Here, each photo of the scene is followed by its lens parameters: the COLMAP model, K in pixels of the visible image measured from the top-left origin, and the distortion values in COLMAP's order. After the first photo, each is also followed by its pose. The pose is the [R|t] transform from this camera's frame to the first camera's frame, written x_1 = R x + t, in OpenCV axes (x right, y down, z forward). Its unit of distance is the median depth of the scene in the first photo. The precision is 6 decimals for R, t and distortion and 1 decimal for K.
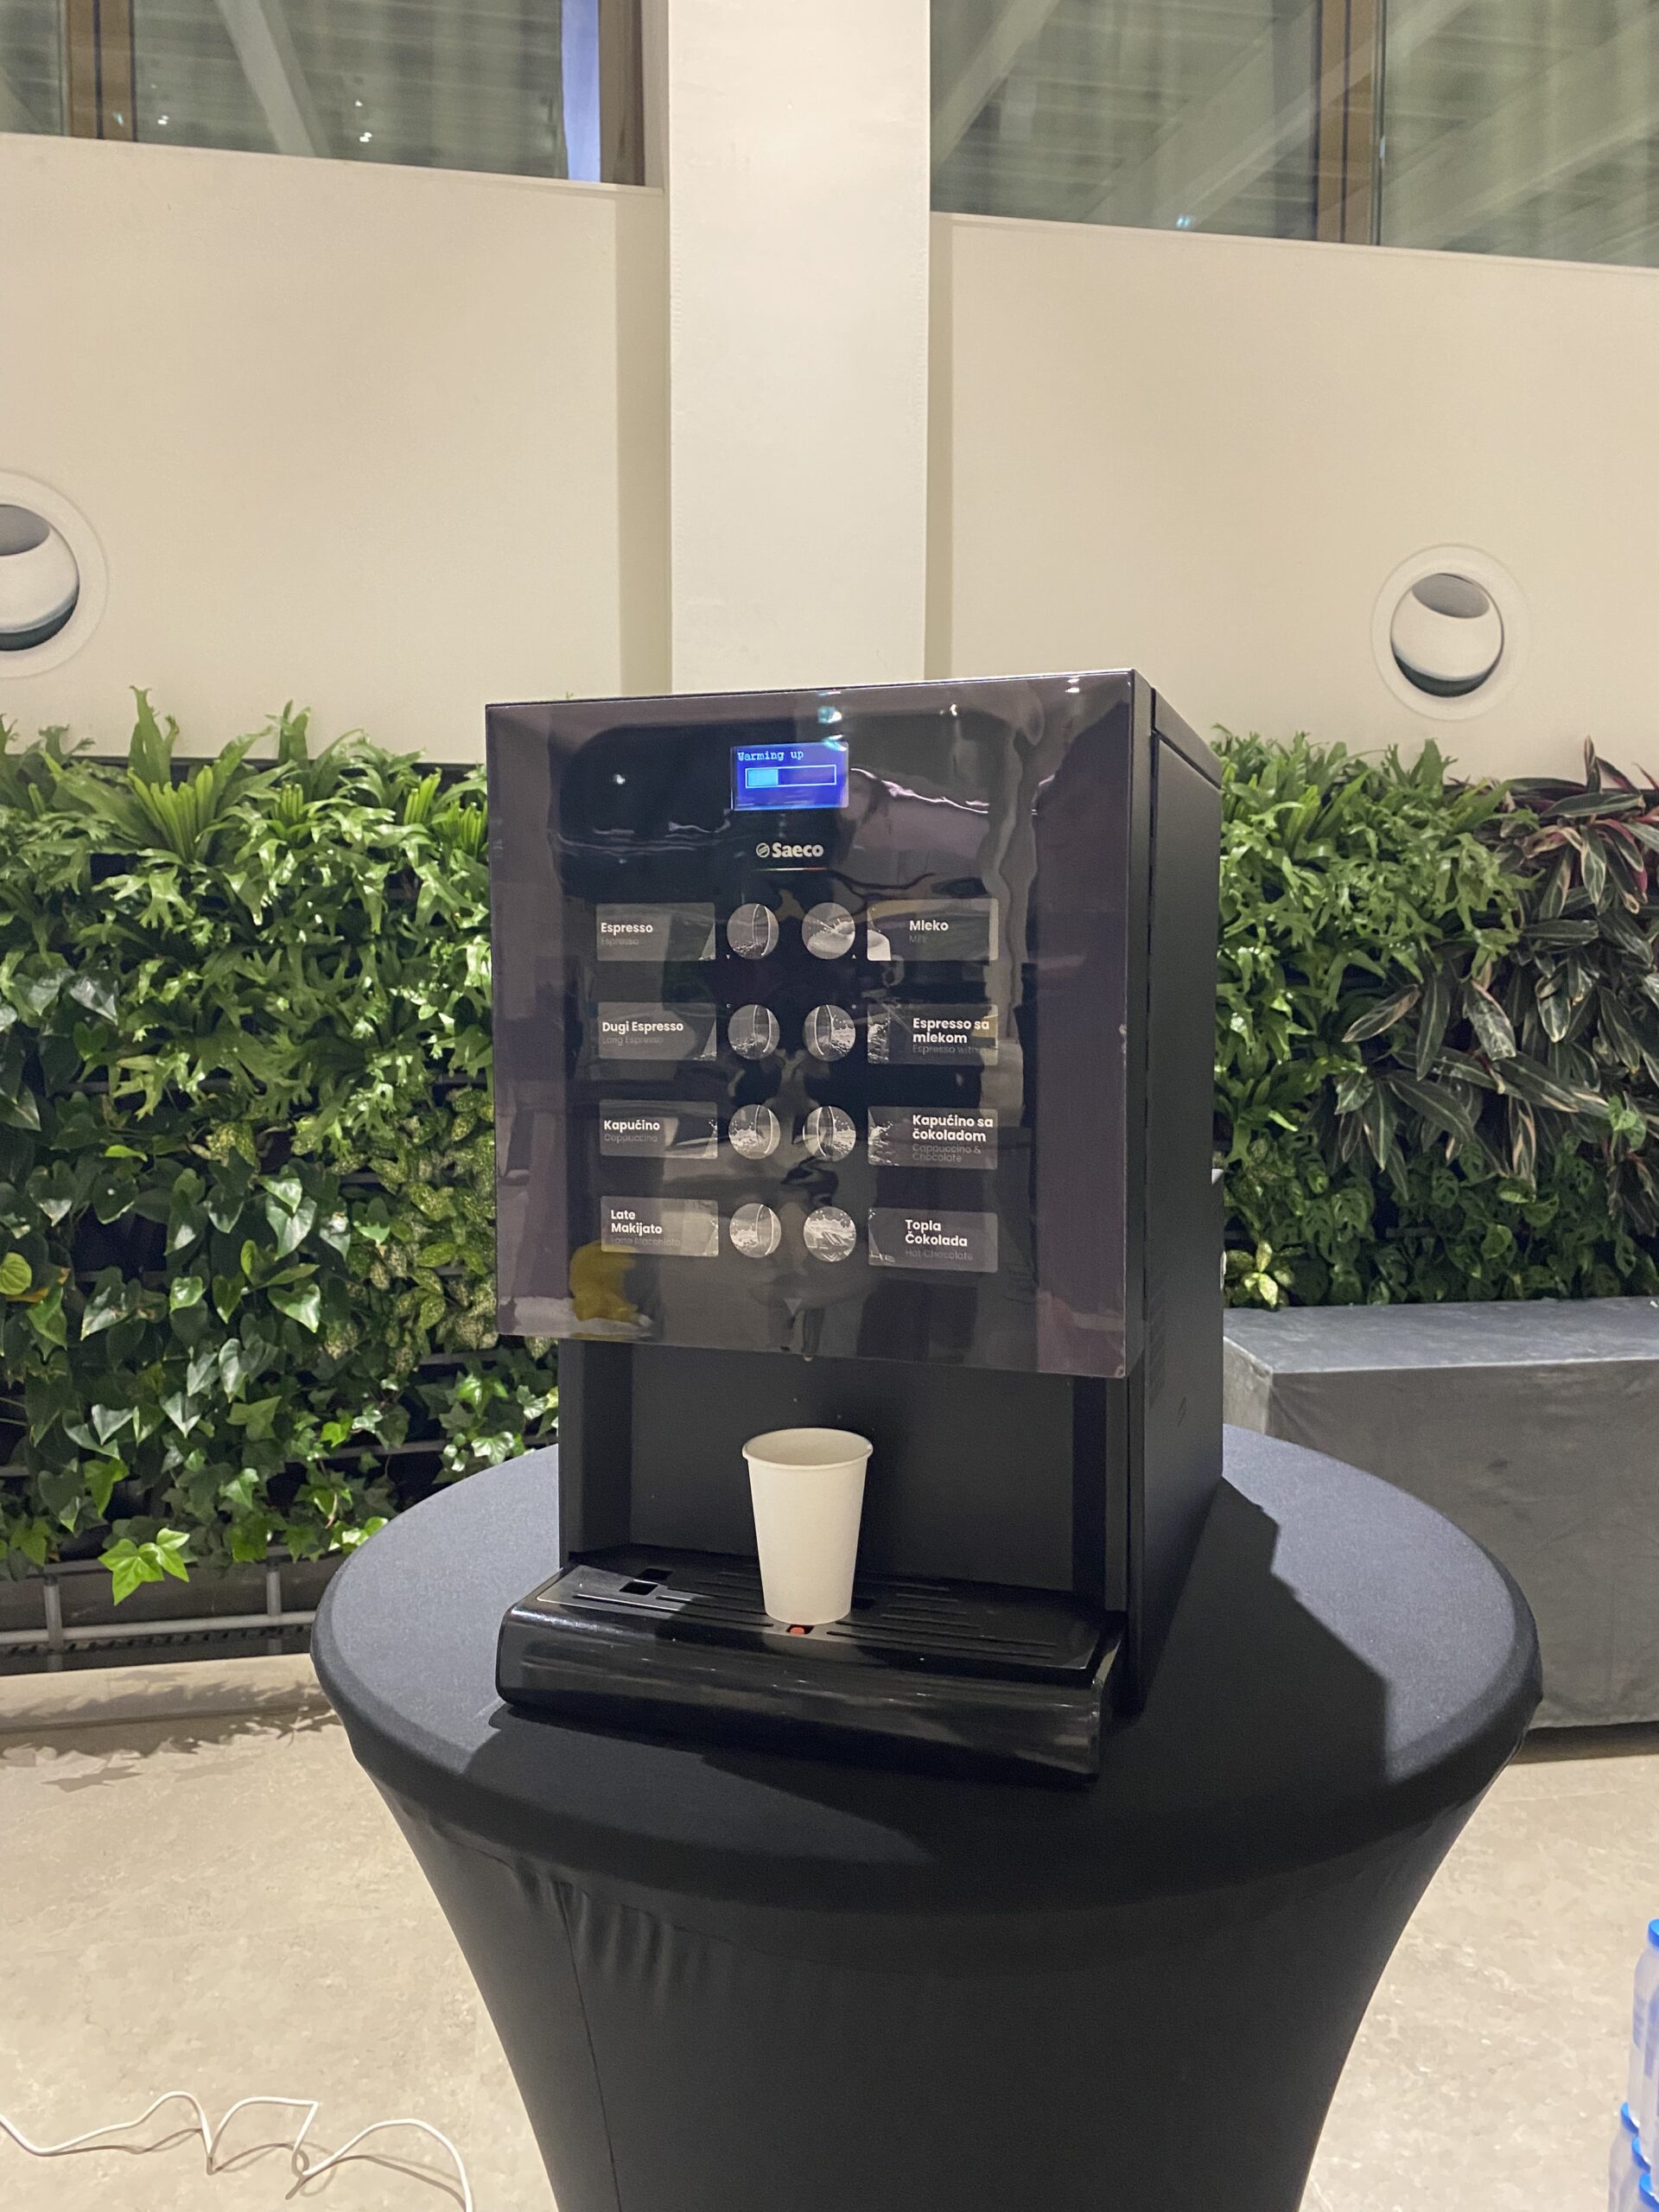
lens RADIAL K [[1695.9, 0, 835.2], [0, 1695.9, 1093.3], [0, 0, 1]] dist [0.081160, -0.153237]
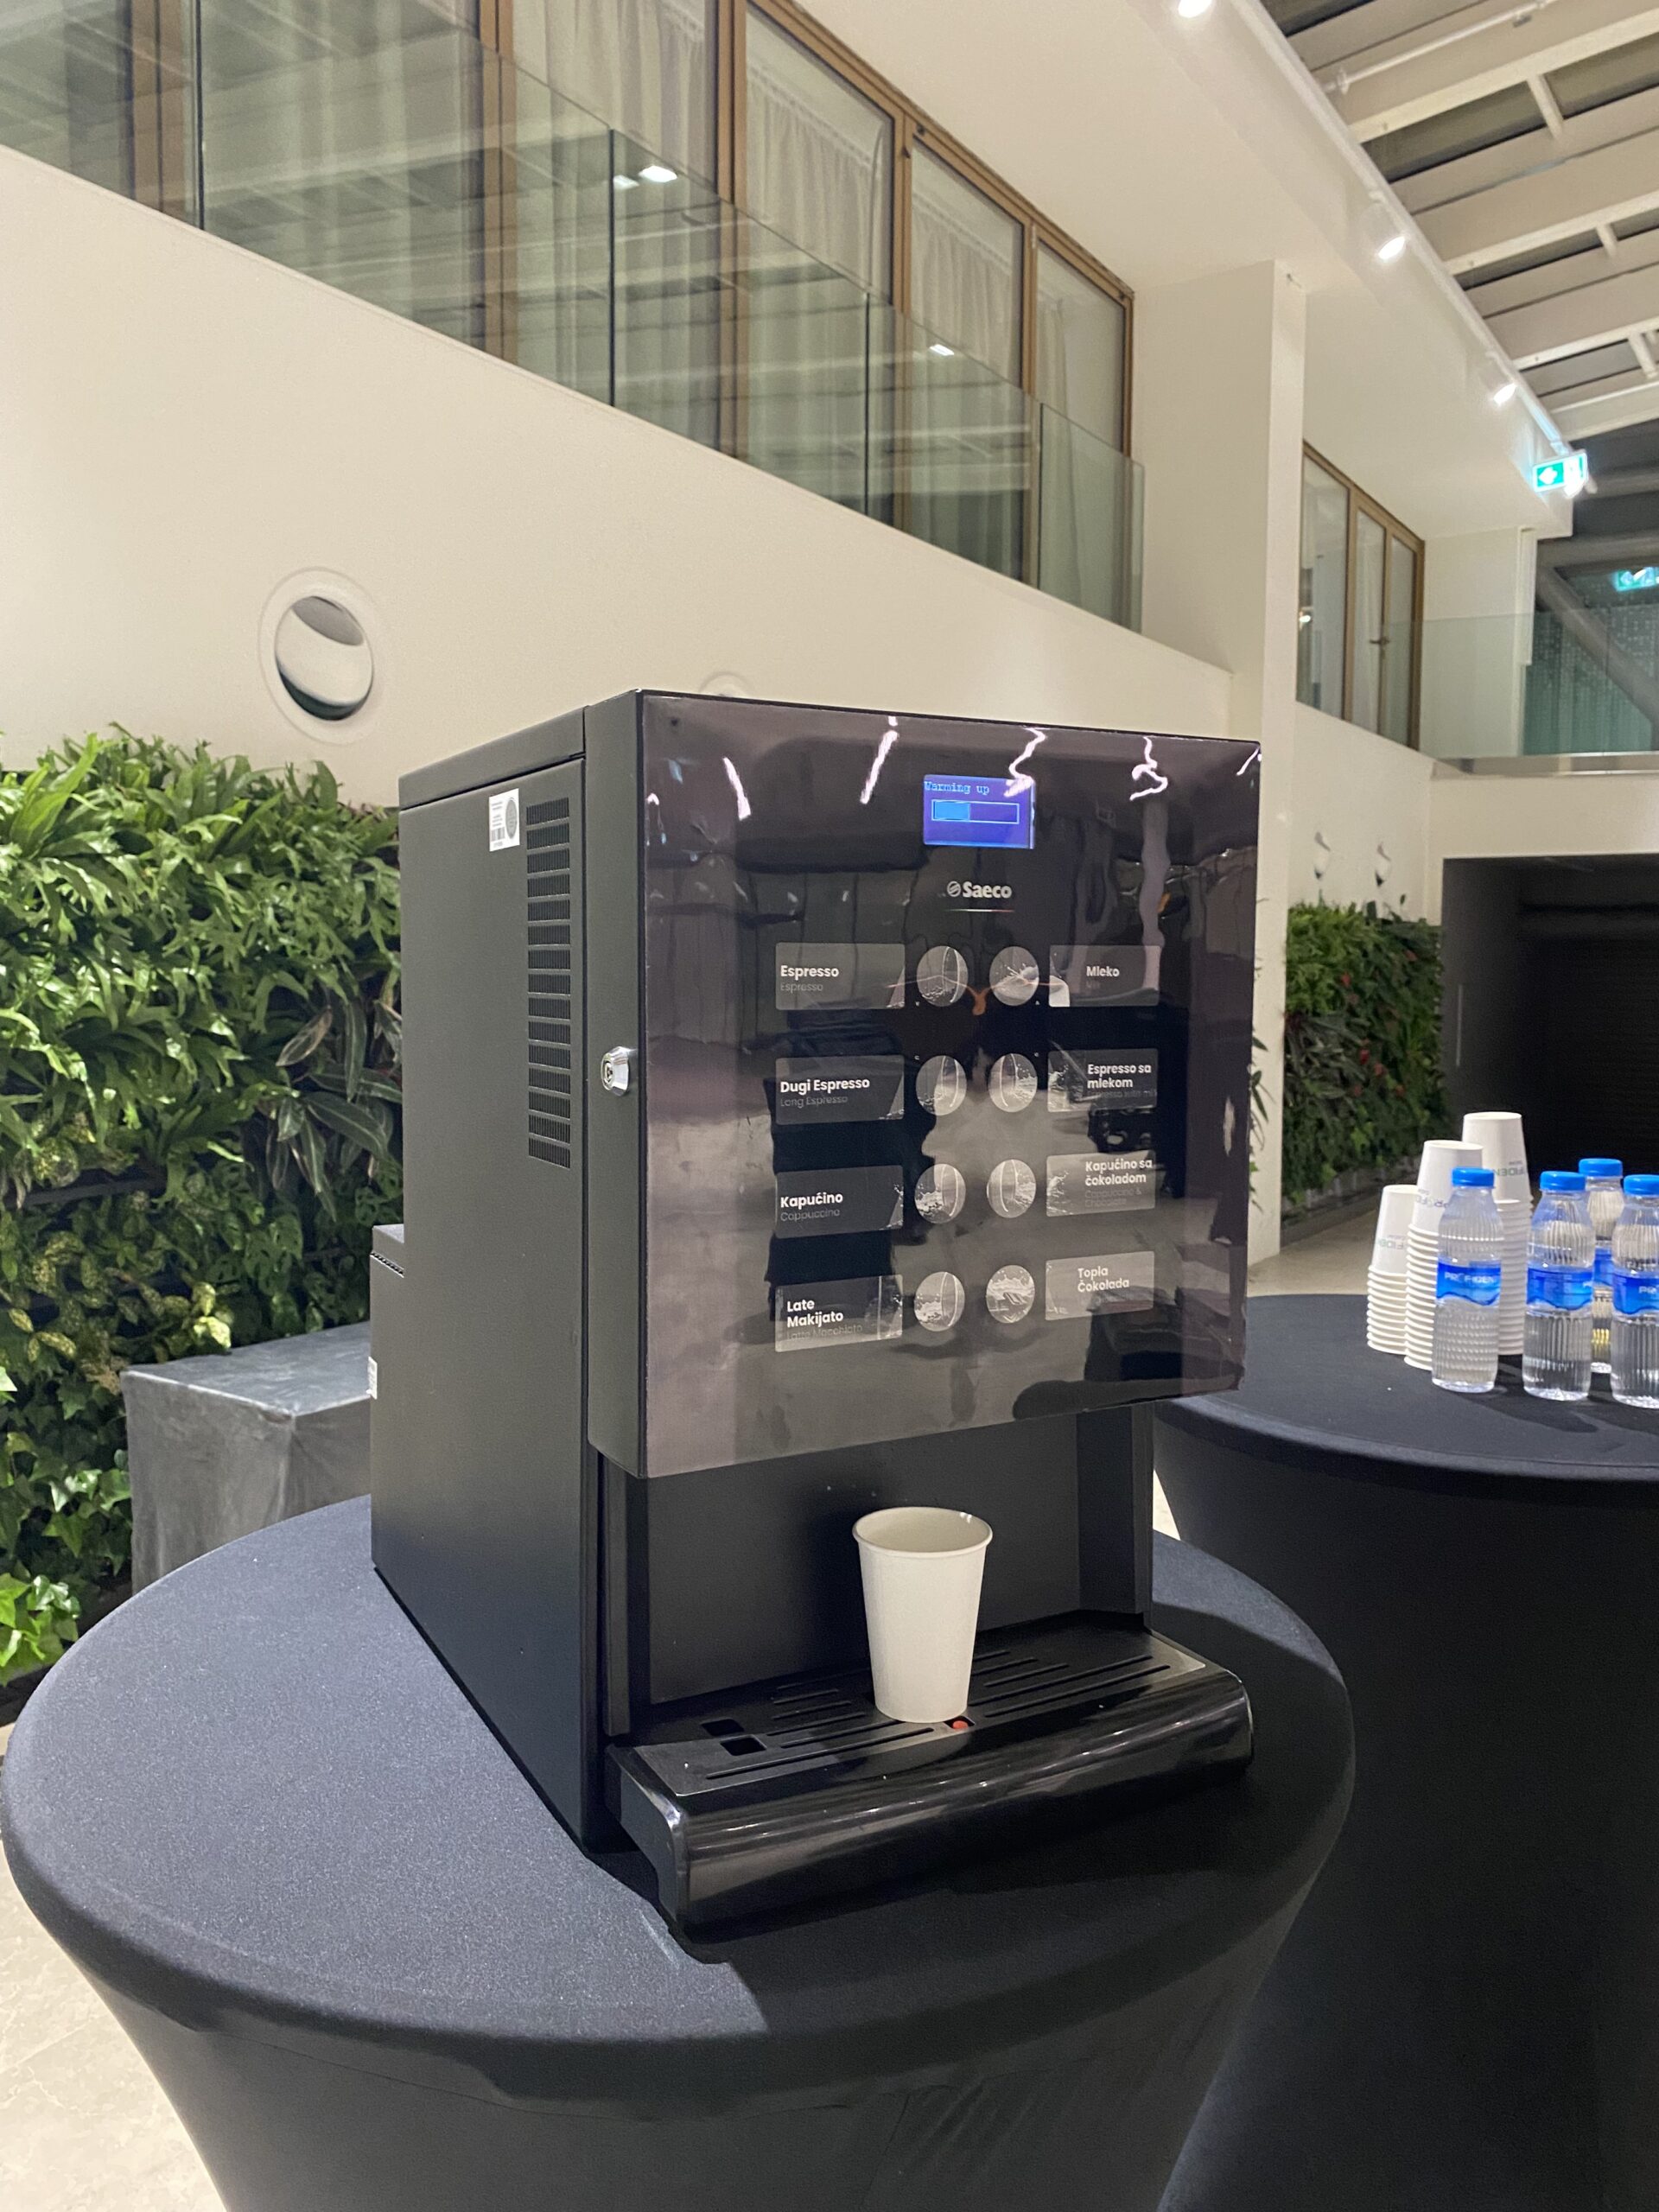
lens RADIAL K [[1695.9, 0, 835.2], [0, 1695.9, 1093.3], [0, 0, 1]] dist [0.081160, -0.153237]
pose [[0.688573, -0.048340, 0.723554, -0.206787], [0.054134, 0.998418, 0.015187, -0.013450], [-0.723144, 0.028712, 0.690101, 0.112083]]
